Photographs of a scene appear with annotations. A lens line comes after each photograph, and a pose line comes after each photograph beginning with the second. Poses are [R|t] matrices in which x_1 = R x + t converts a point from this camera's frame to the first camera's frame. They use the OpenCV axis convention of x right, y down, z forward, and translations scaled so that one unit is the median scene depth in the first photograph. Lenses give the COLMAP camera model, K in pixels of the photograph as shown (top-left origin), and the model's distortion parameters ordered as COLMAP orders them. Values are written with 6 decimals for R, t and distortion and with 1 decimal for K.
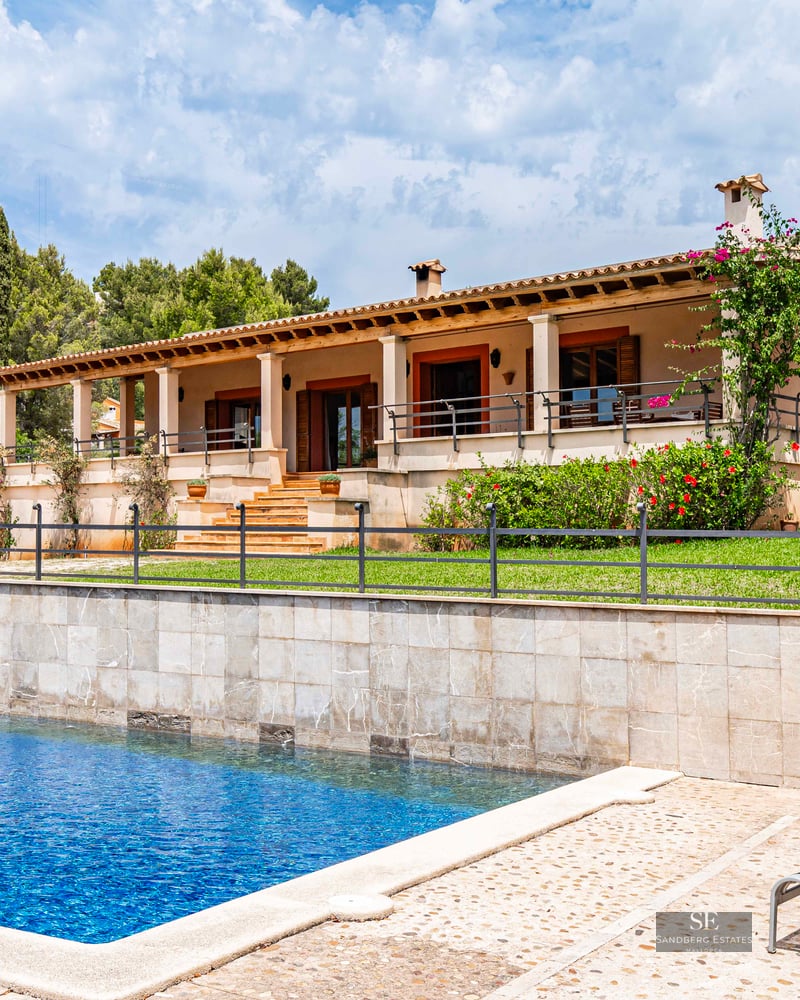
lens RADIAL K [[912.9, 0, 400.0], [0, 912.9, 500.0], [0, 0, 1]] dist [0.009431, 0.004814]
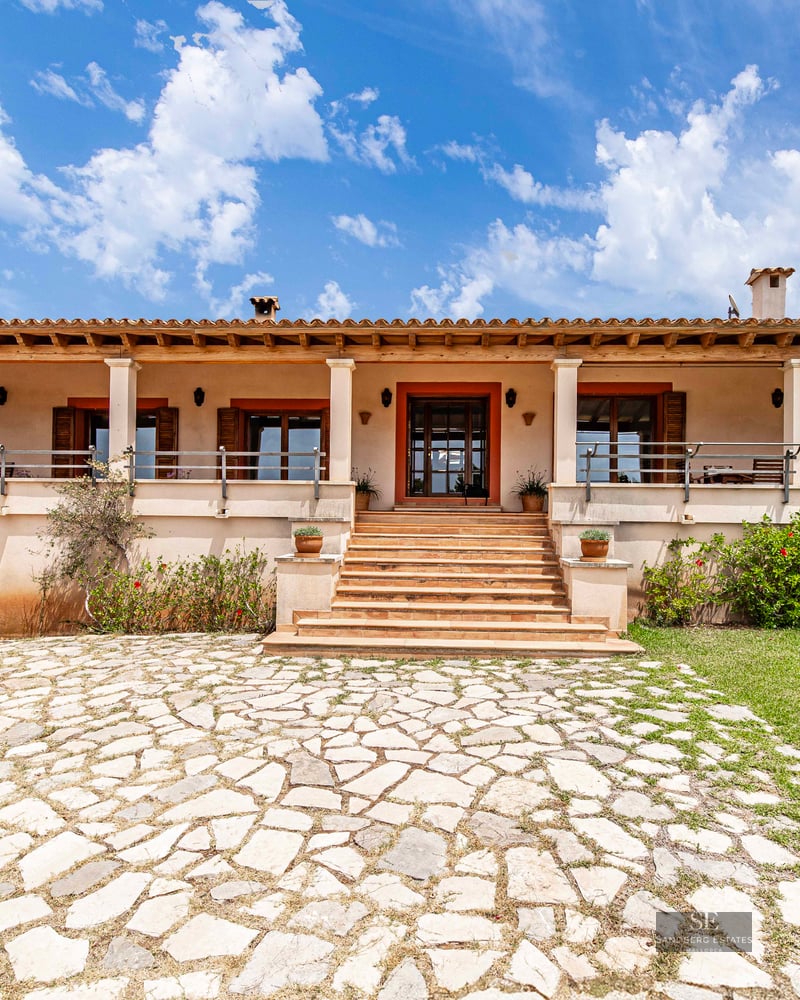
lens RADIAL K [[912.9, 0, 400.0], [0, 912.9, 500.0], [0, 0, 1]] dist [0.009431, 0.004814]
pose [[0.864344, 0.060229, 0.499281, -0.450030], [-0.029591, 0.997173, -0.069064, 0.009123], [-0.502029, 0.044921, 0.863683, 0.295874]]
